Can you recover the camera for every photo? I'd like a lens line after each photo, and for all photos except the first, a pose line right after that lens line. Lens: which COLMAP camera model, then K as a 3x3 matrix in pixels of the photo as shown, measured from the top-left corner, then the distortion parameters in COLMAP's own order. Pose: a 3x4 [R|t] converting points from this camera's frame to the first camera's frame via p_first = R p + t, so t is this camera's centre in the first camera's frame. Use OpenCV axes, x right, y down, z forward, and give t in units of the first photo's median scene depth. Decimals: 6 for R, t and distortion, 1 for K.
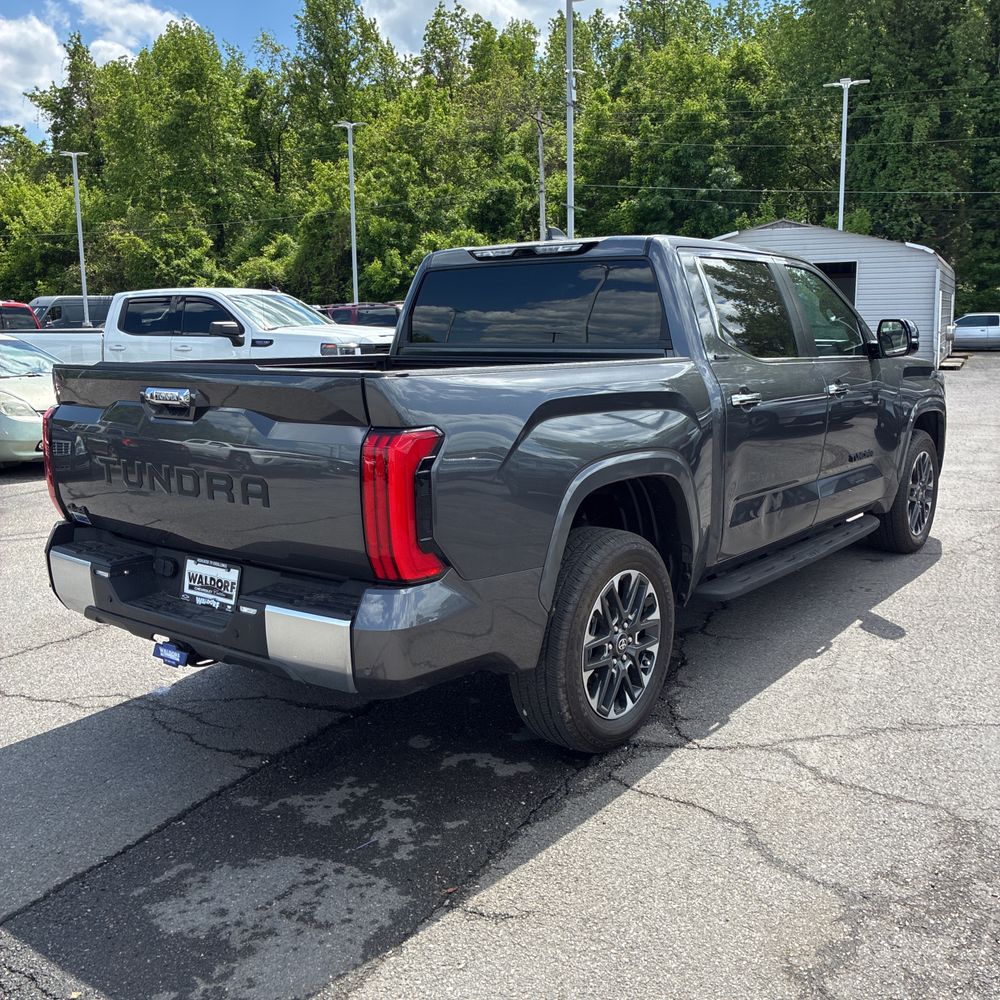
lens RADIAL K [[1018.3, 0, 500.0], [0, 1018.3, 500.0], [0, 0, 1]] dist [0.007343, 0.020732]
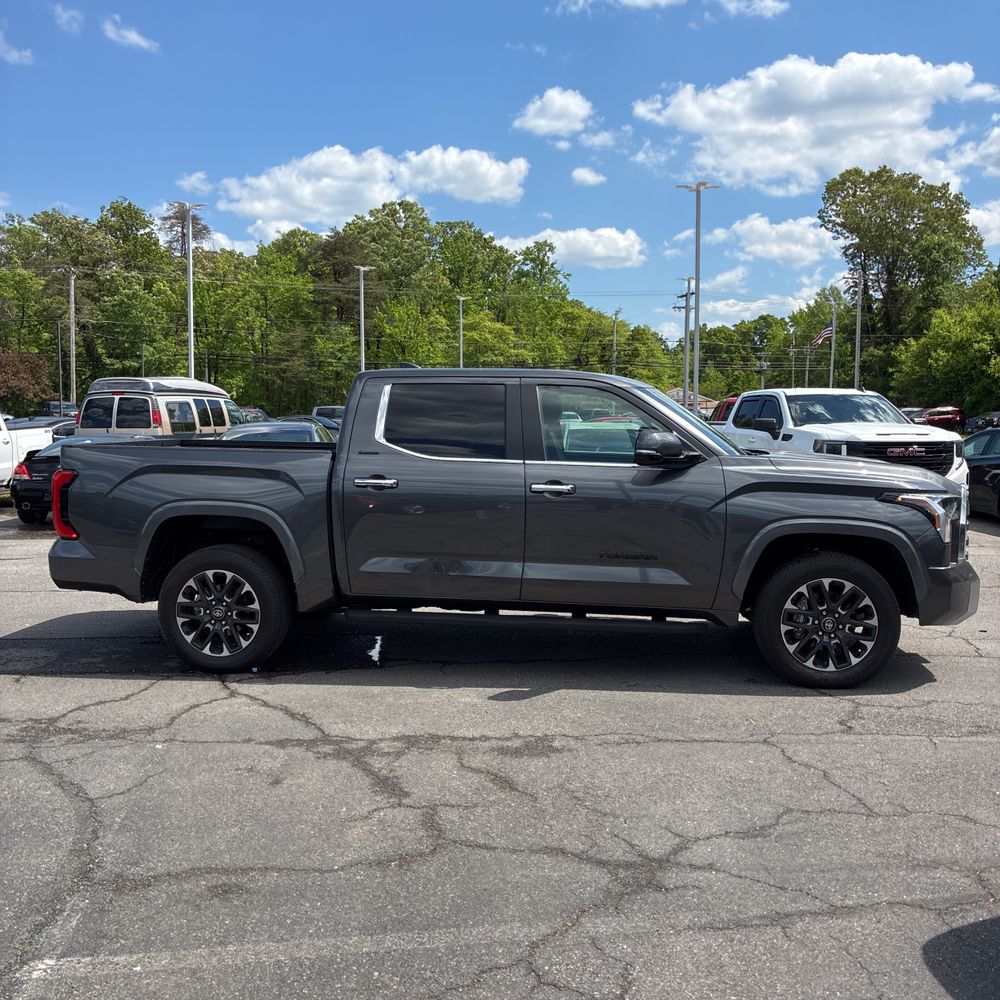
lens RADIAL K [[1018.3, 0, 500.0], [0, 1018.3, 500.0], [0, 0, 1]] dist [0.007343, 0.020732]
pose [[0.488541, 0.078494, -0.869003, 1.794055], [-0.151845, 0.988397, 0.003913, -0.124006], [0.859227, 0.130042, 0.494792, 0.518442]]
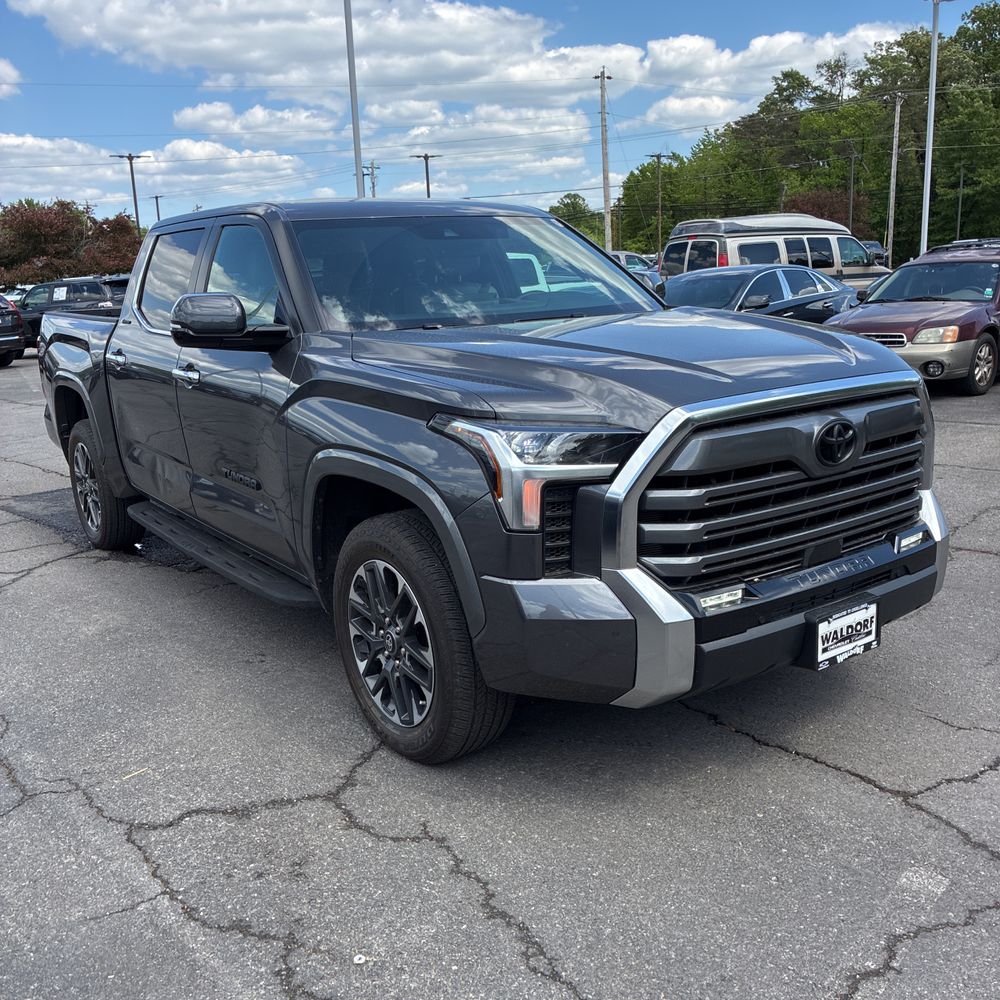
lens RADIAL K [[1018.3, 0, 500.0], [0, 1018.3, 500.0], [0, 0, 1]] dist [0.007343, 0.020732]
pose [[-0.321502, 0.226062, -0.919528, 1.436687], [-0.114933, 0.954588, 0.274866, -0.376002], [0.939908, 0.194055, -0.280920, 2.075627]]
